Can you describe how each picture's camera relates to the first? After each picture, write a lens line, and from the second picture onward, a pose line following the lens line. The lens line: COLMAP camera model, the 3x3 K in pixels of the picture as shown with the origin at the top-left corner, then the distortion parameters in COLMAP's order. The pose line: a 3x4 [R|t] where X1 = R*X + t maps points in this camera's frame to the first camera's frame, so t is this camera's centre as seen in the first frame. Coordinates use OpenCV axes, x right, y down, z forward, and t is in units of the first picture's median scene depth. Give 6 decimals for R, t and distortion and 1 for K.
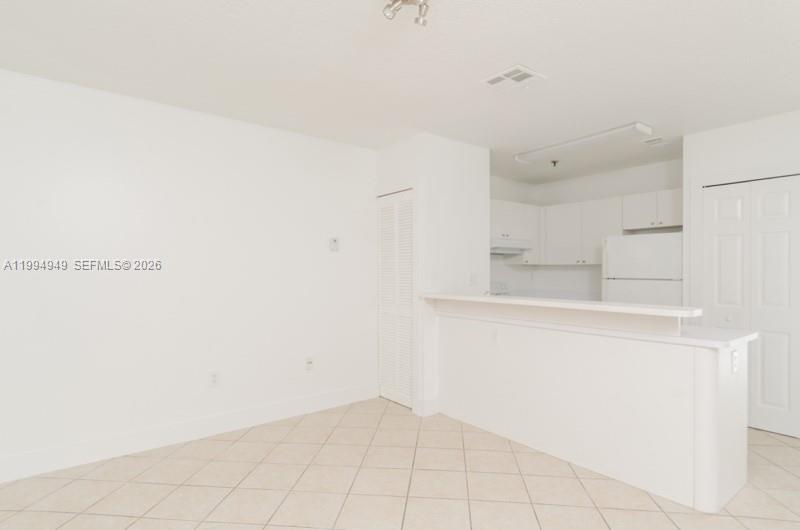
lens RADIAL K [[425.1, 0, 399.0], [0, 425.1, 274.0], [0, 0, 1]] dist [-0.003496, -0.000558]
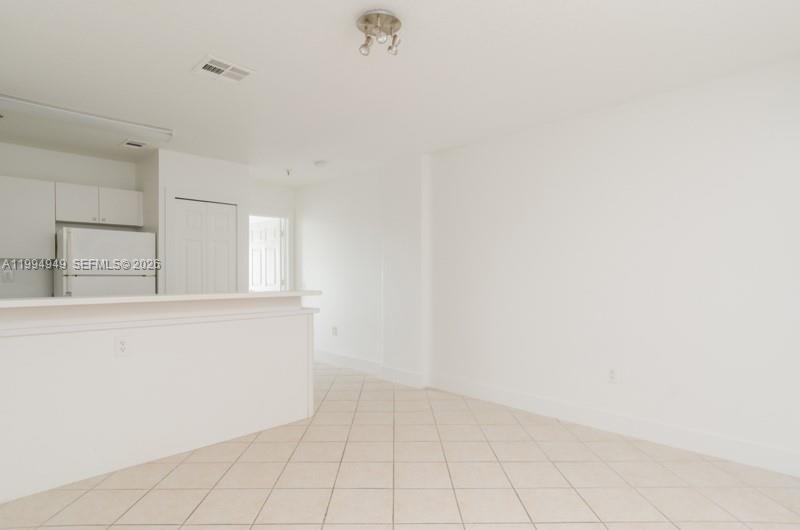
lens RADIAL K [[425.1, 0, 399.0], [0, 425.1, 274.0], [0, 0, 1]] dist [-0.003496, -0.000558]
pose [[-0.119085, -0.001025, 0.992884, -0.485716], [0.004642, 0.999988, 0.001589, 0.010231], [-0.992873, 0.004798, -0.119078, 0.453894]]
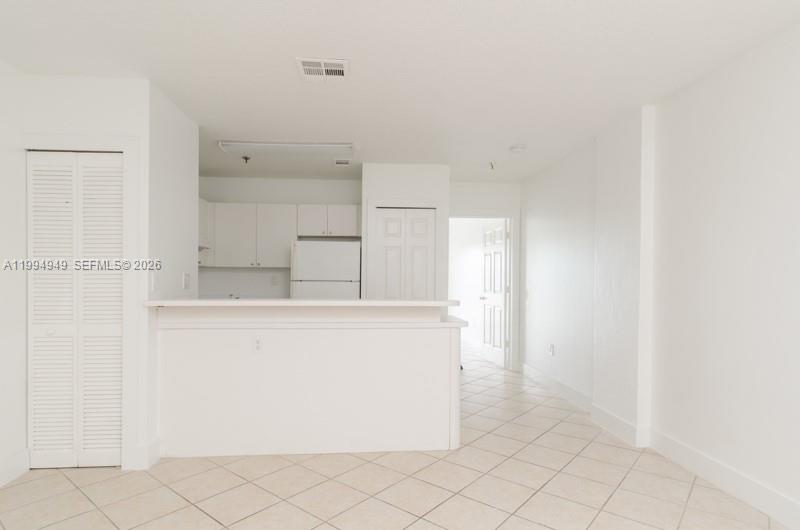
lens RADIAL K [[439.5, 0, 403.9], [0, 439.5, 282.0], [0, 0, 1]] dist [-0.000306, 0.000407]
pose [[0.552501, -0.004030, 0.833502, -0.287820], [0.001073, 0.999991, 0.004124, 0.009539], [-0.833511, -0.001385, 0.552501, 0.188111]]
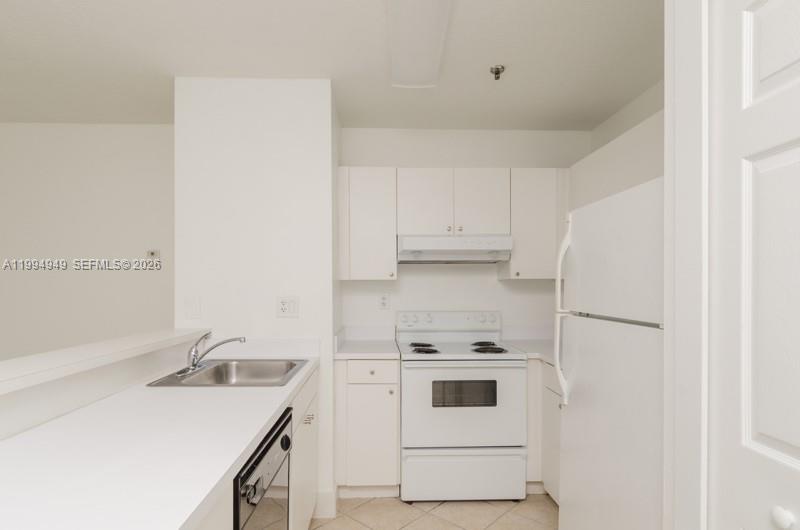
lens RADIAL K [[439.5, 0, 403.9], [0, 439.5, 282.0], [0, 0, 1]] dist [-0.000306, 0.000407]
pose [[0.791186, -0.005076, -0.611554, 0.664056], [-0.006222, 0.999847, -0.016349, -0.012445], [0.611543, 0.016740, 0.791034, 0.604167]]
